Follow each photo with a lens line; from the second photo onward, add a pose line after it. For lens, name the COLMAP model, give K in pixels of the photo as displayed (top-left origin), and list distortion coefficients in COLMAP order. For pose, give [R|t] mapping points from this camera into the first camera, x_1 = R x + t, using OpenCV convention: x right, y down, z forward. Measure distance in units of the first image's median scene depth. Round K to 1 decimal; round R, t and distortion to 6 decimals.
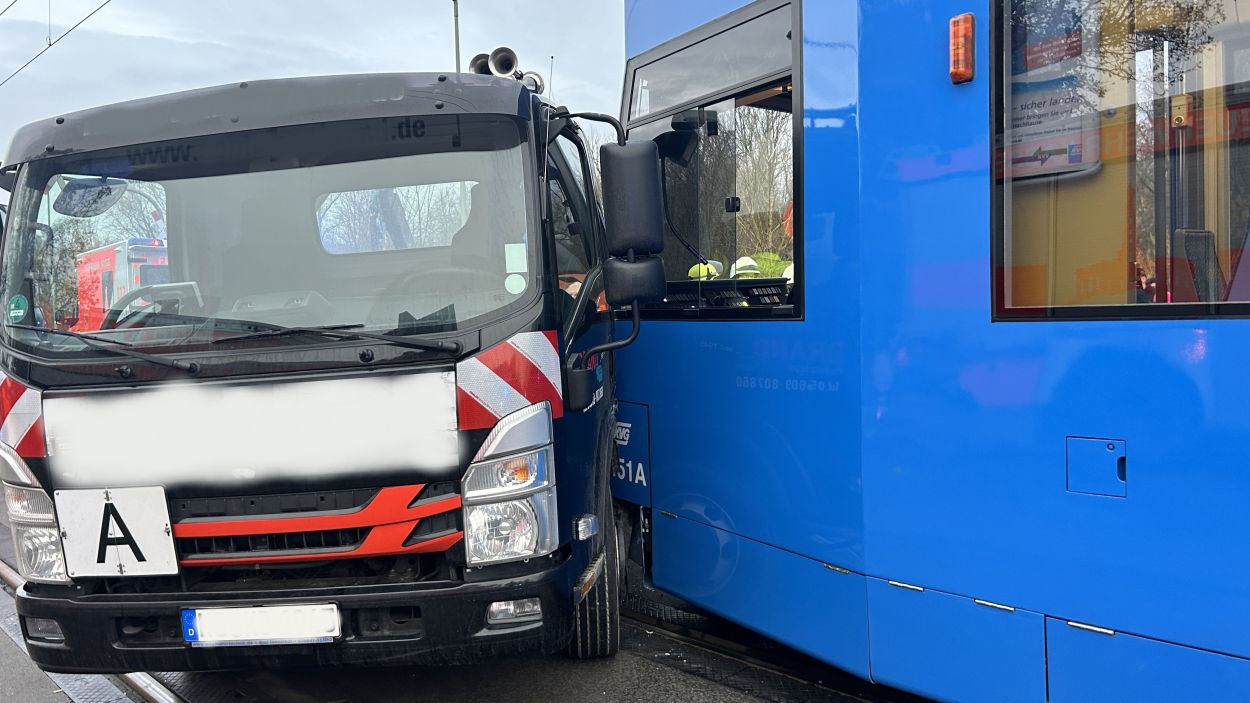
lens RADIAL K [[915.0, 0, 625.0], [0, 915.0, 351.5], [0, 0, 1]] dist [0.016968, 0.002842]
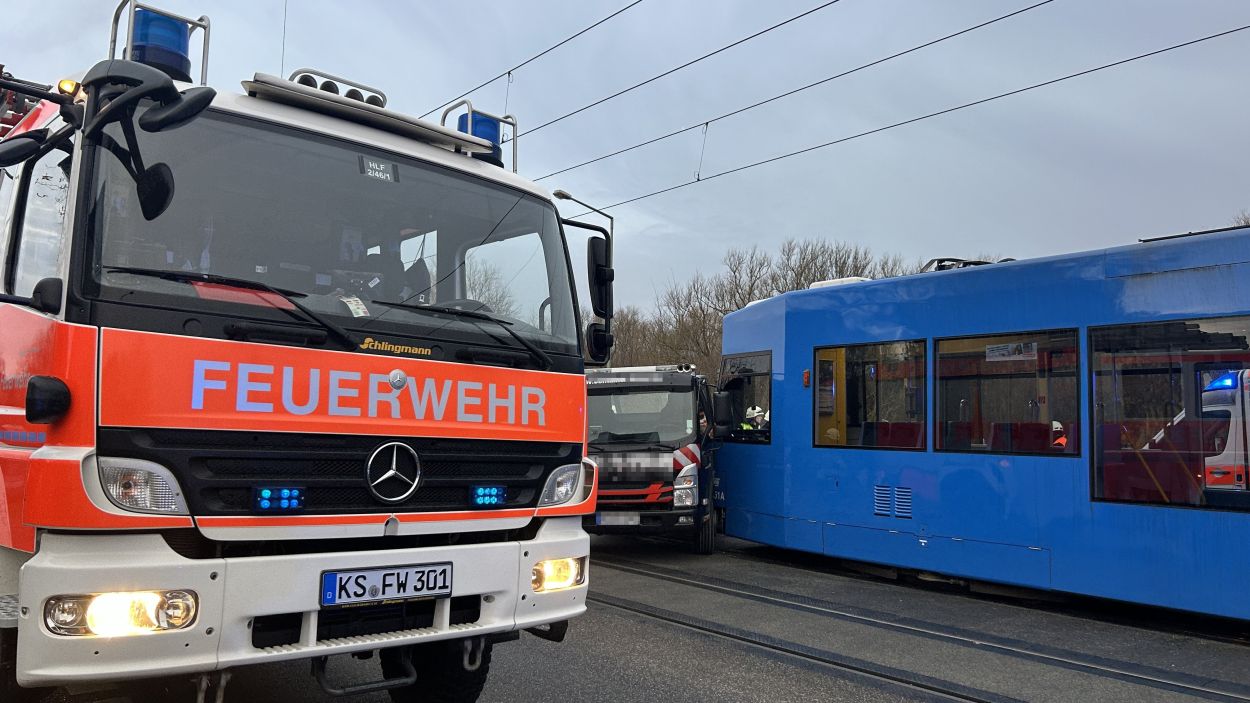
lens RADIAL K [[907.5, 0, 625.0], [0, 907.5, 351.5], [0, 0, 1]] dist [0.080053, -0.119490]
pose [[0.993488, 0.036599, -0.107903, 0.006577], [-0.049296, 0.991853, -0.117463, 0.052857], [0.102725, 0.122017, 0.987198, -2.711241]]
